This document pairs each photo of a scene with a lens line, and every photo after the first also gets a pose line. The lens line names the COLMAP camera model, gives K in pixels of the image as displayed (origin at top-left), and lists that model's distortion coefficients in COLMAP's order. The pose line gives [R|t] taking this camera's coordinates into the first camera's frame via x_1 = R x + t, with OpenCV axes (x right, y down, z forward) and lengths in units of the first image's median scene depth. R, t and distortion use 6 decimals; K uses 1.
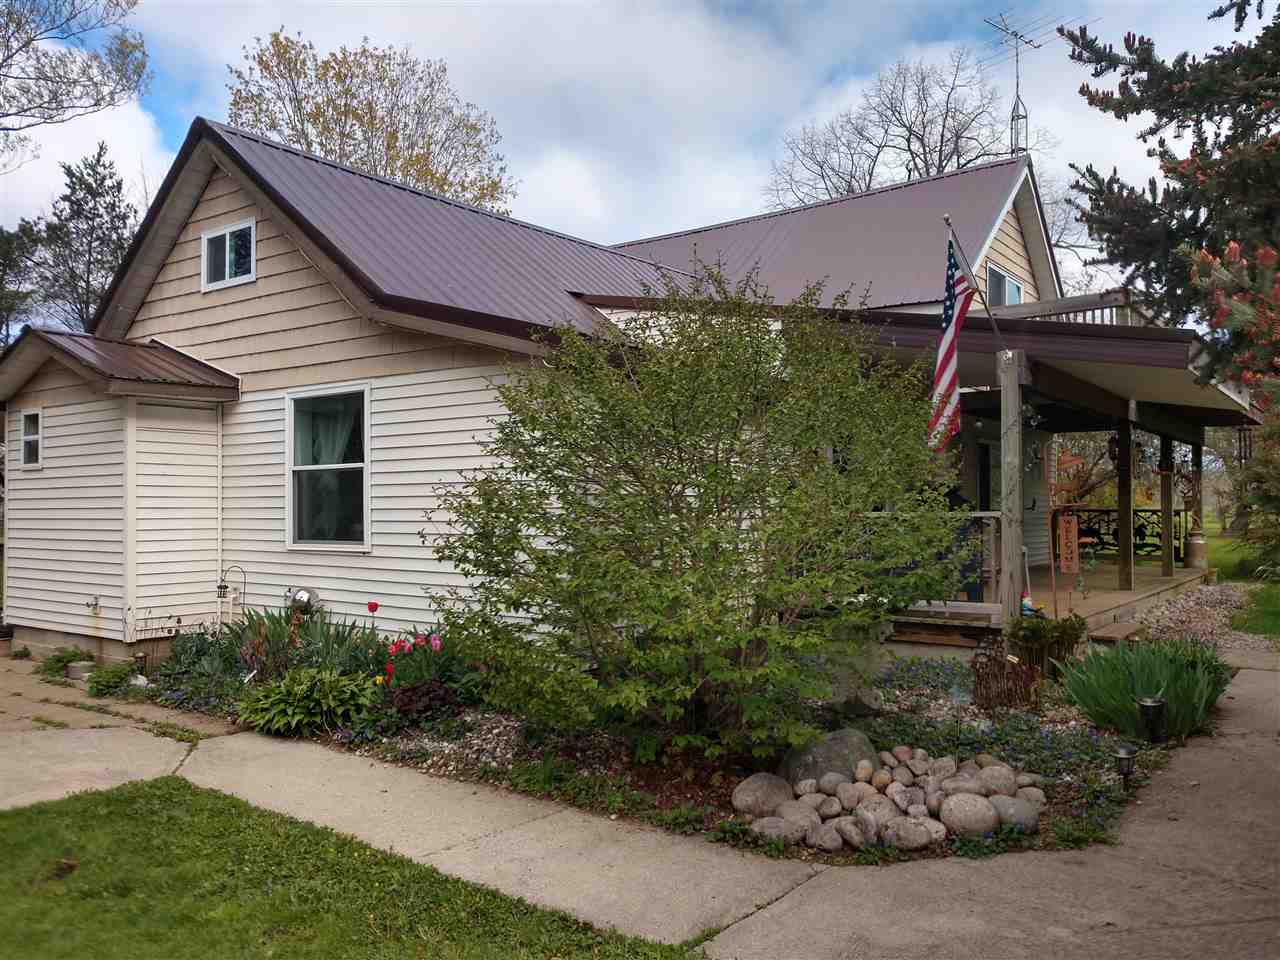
lens RADIAL K [[1016.8, 0, 640.3], [0, 1016.8, 483.2], [0, 0, 1]] dist [0.018838, -0.000738]
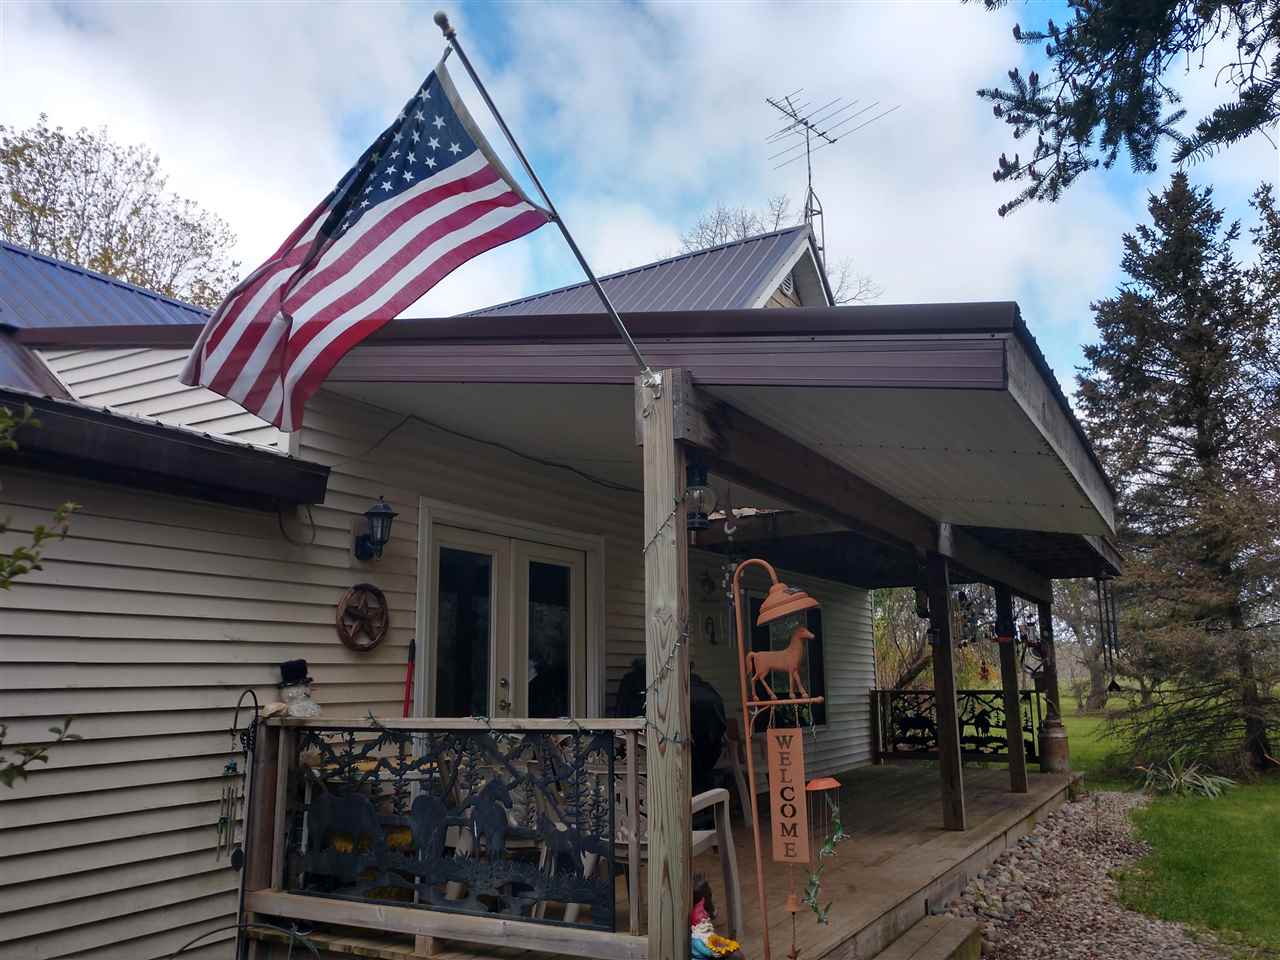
lens RADIAL K [[1016.8, 0, 640.1], [0, 1016.8, 480.2], [0, 0, 1]] dist [0.018838, -0.000738]
pose [[0.992371, 0.012074, 0.122691, 0.157526], [0.009393, 0.984895, -0.172896, 0.000998], [-0.122926, 0.172729, 0.977269, 0.289544]]
